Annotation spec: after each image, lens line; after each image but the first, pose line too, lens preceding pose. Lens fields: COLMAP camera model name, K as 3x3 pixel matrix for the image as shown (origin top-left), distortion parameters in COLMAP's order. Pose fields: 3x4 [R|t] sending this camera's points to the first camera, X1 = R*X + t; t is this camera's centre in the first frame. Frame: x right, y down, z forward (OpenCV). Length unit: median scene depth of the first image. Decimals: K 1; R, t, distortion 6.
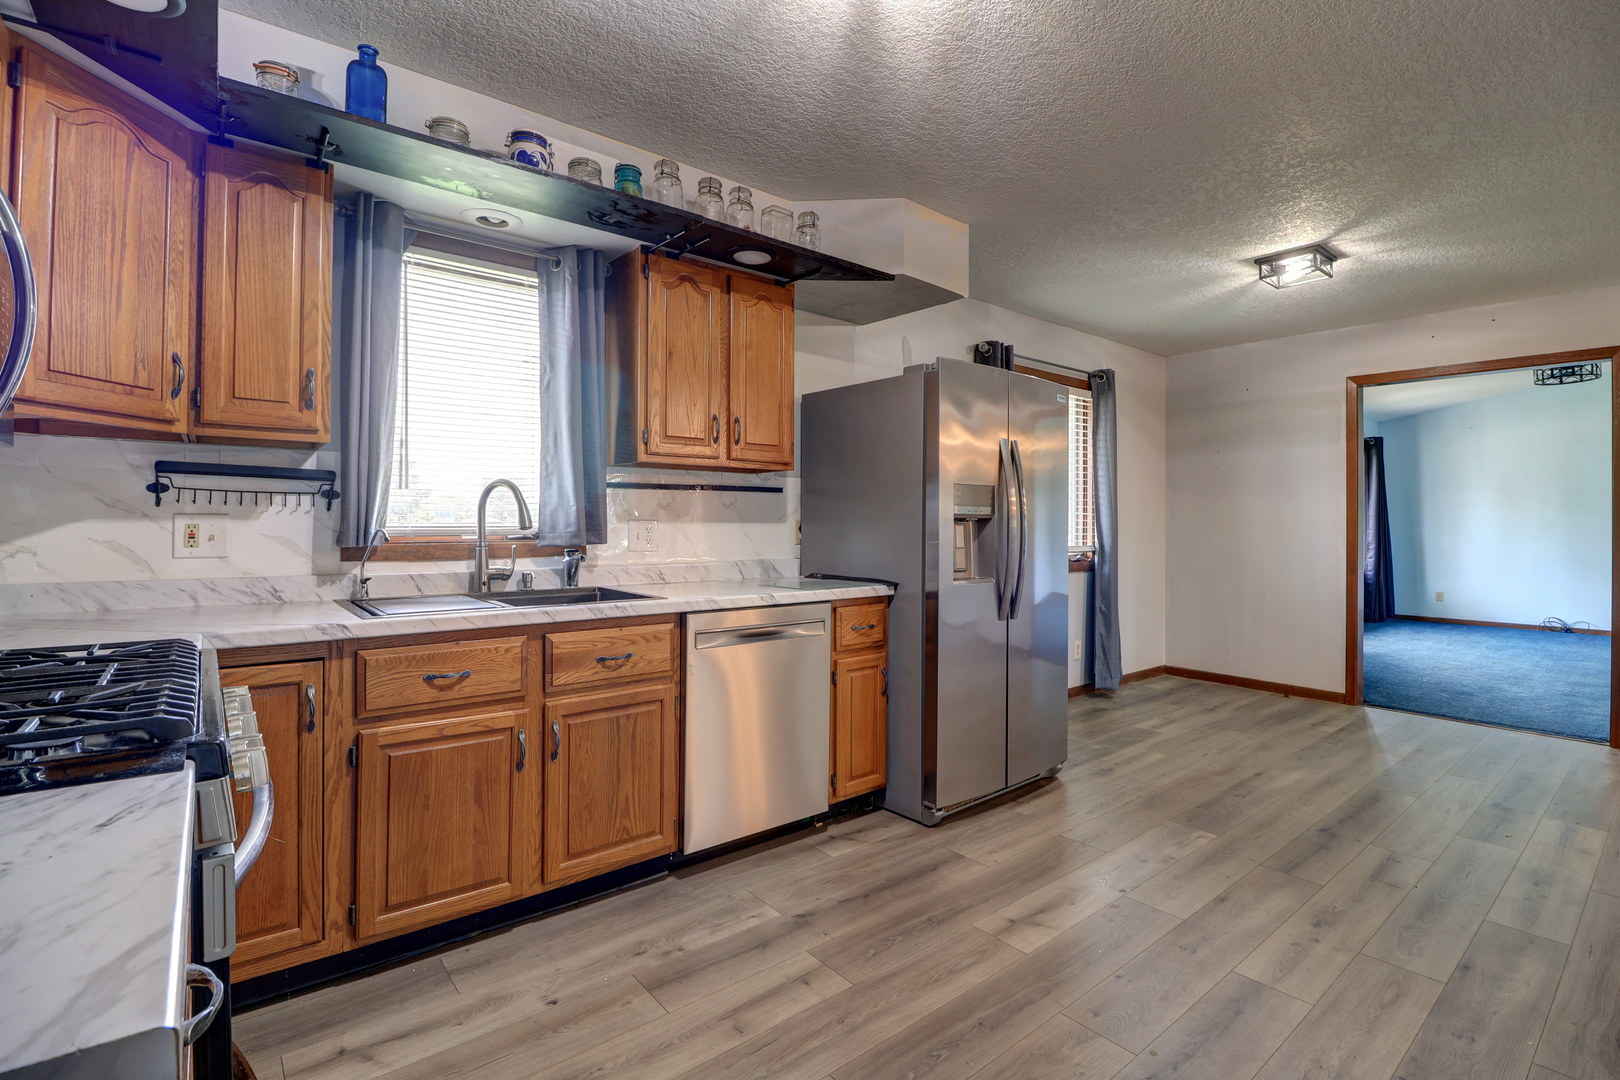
lens RADIAL K [[743.8, 0, 811.9], [0, 743.8, 520.3], [0, 0, 1]] dist [0.000097, -0.014950]
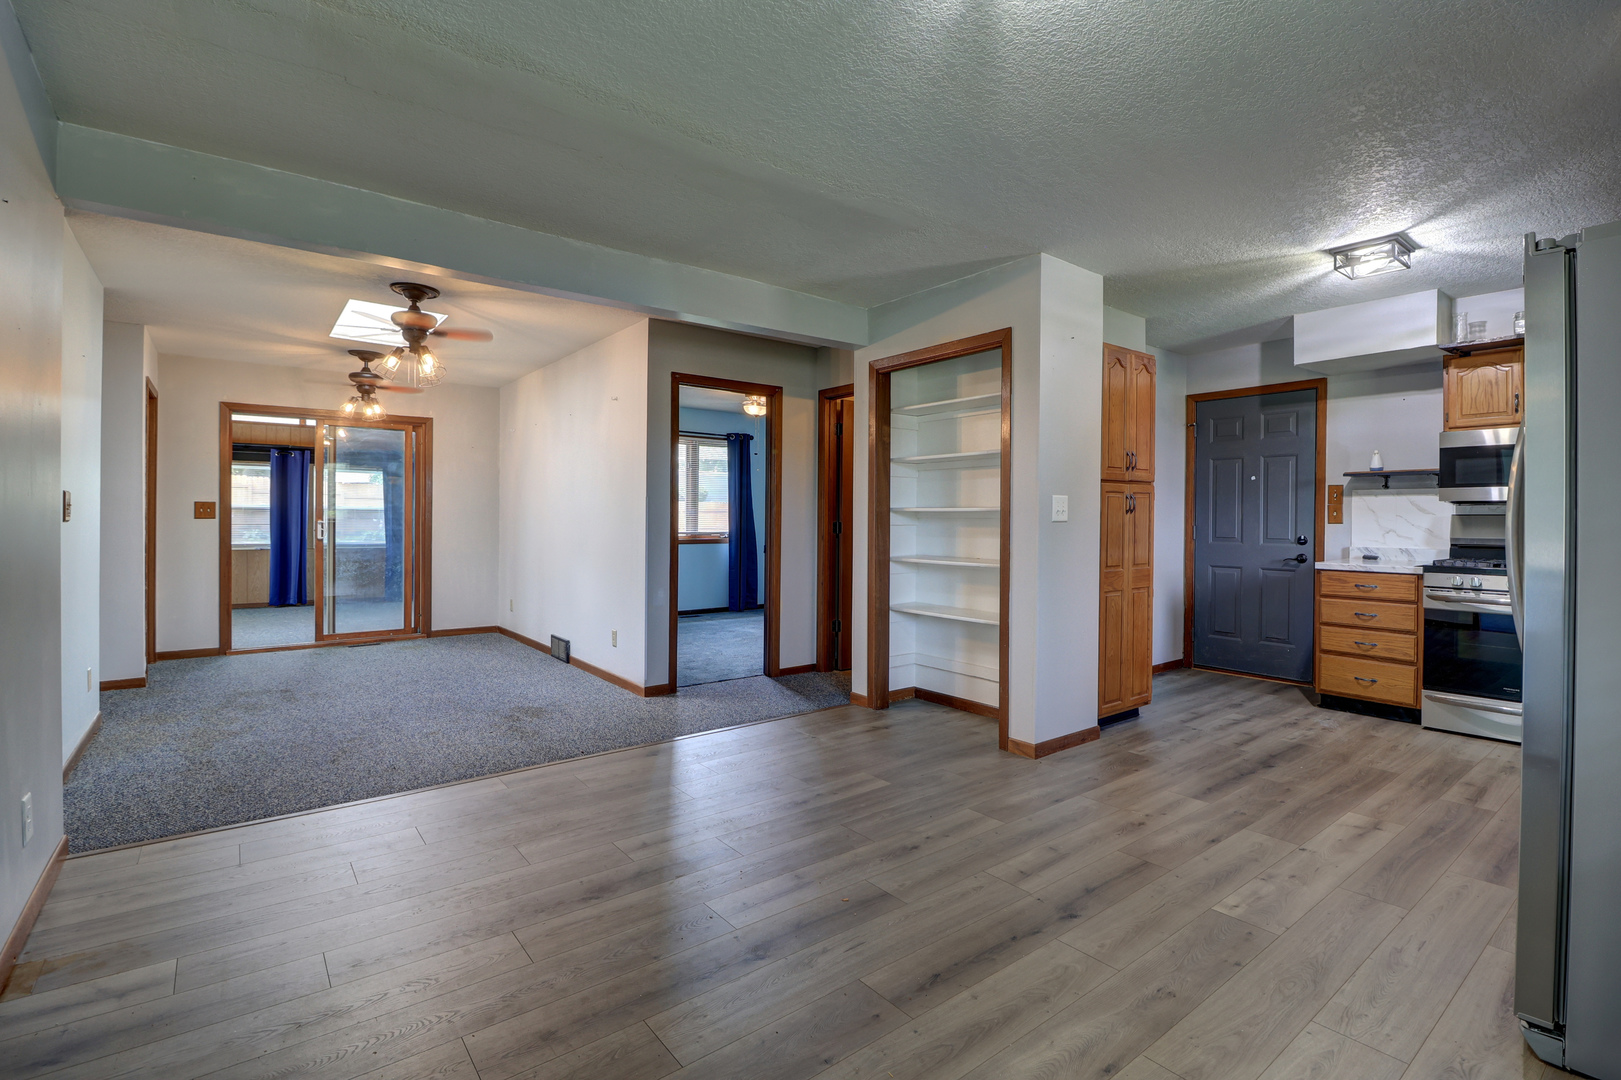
lens RADIAL K [[744.2, 0, 812.4], [0, 744.2, 520.2], [0, 0, 1]] dist [0.000097, -0.014950]
pose [[-0.999661, -0.011254, 0.023479, 1.198247], [-0.011224, 0.999936, 0.001392, 0.011580], [-0.023493, 0.001128, -0.999723, 2.246748]]
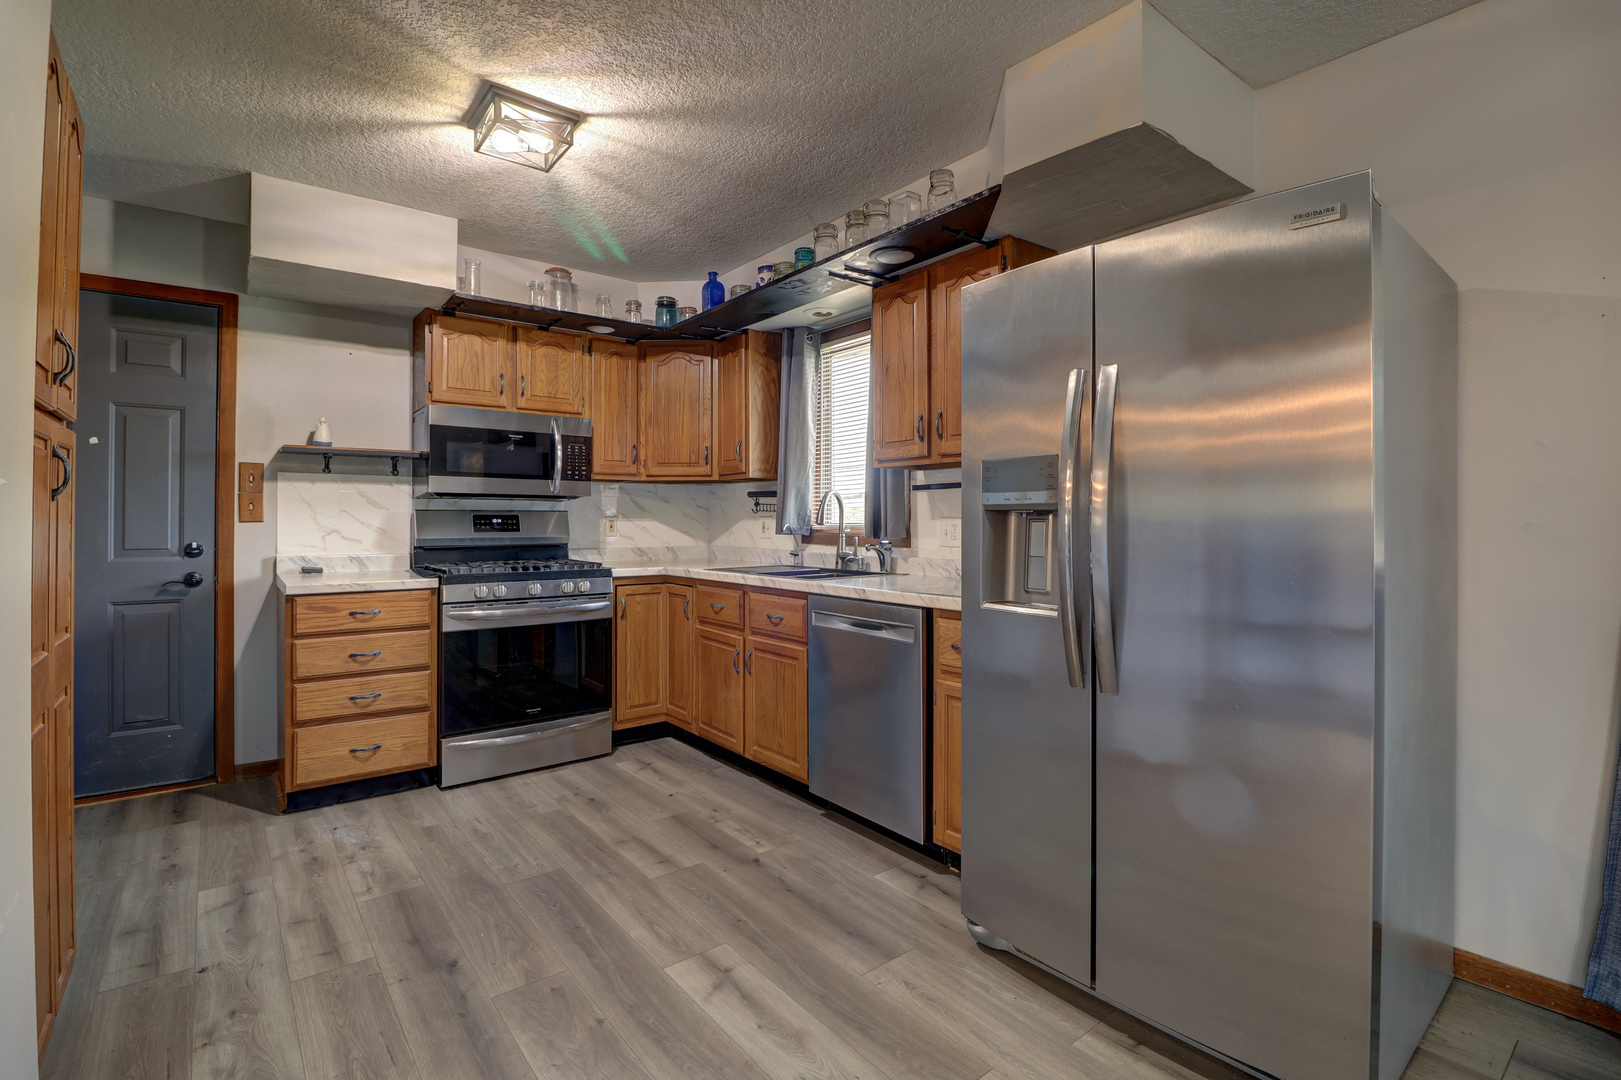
lens RADIAL K [[744.2, 0, 812.4], [0, 744.2, 520.2], [0, 0, 1]] dist [0.000097, -0.014950]
pose [[-0.009927, -0.006309, -0.999931, 1.119752], [0.000461, 0.999980, -0.006314, 0.012959], [0.999951, -0.000524, -0.009924, 1.080506]]
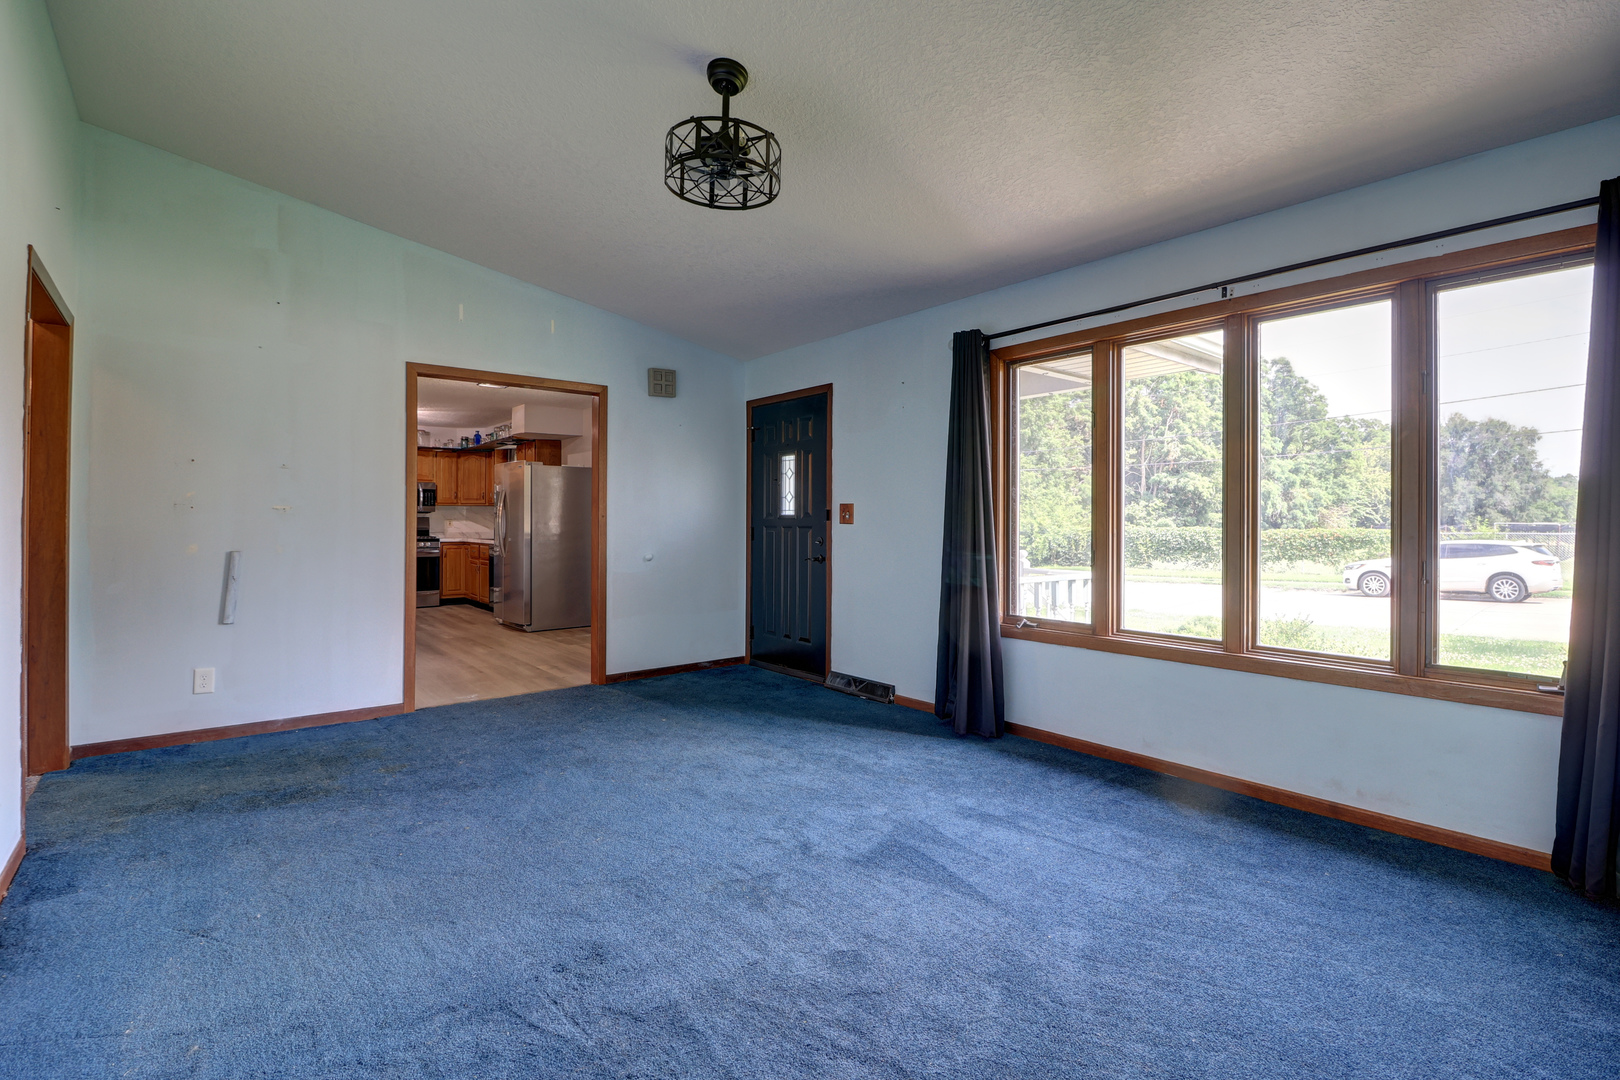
lens RADIAL K [[743.8, 0, 811.9], [0, 743.8, 520.3], [0, 0, 1]] dist [0.000097, -0.014950]
pose [[0.005557, -0.008328, -0.999950, 3.962796], [-0.003085, 0.999960, -0.008346, 0.030201], [0.999980, 0.003132, 0.005531, 2.830225]]
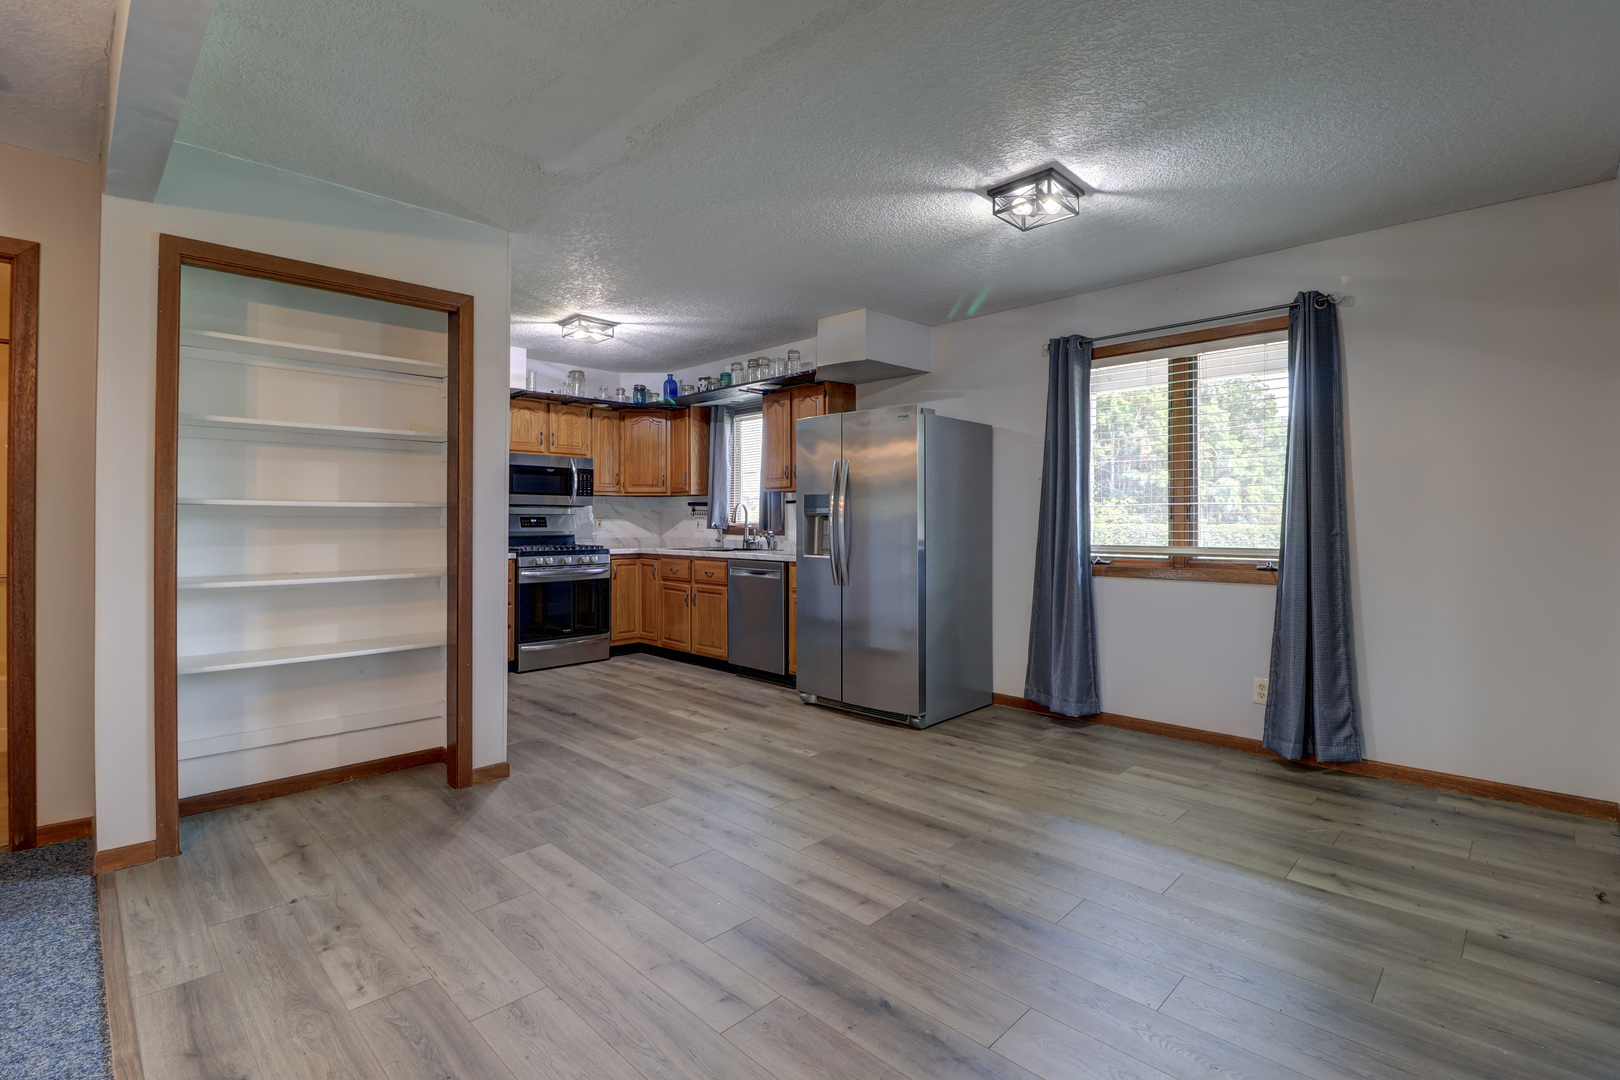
lens RADIAL K [[743.8, 0, 811.9], [0, 743.8, 520.3], [0, 0, 1]] dist [0.000097, -0.014950]
pose [[0.109472, -0.006727, -0.993967, 2.301887], [0.001757, 0.999977, -0.006574, 0.021995], [0.993988, -0.001026, 0.109481, 1.067007]]
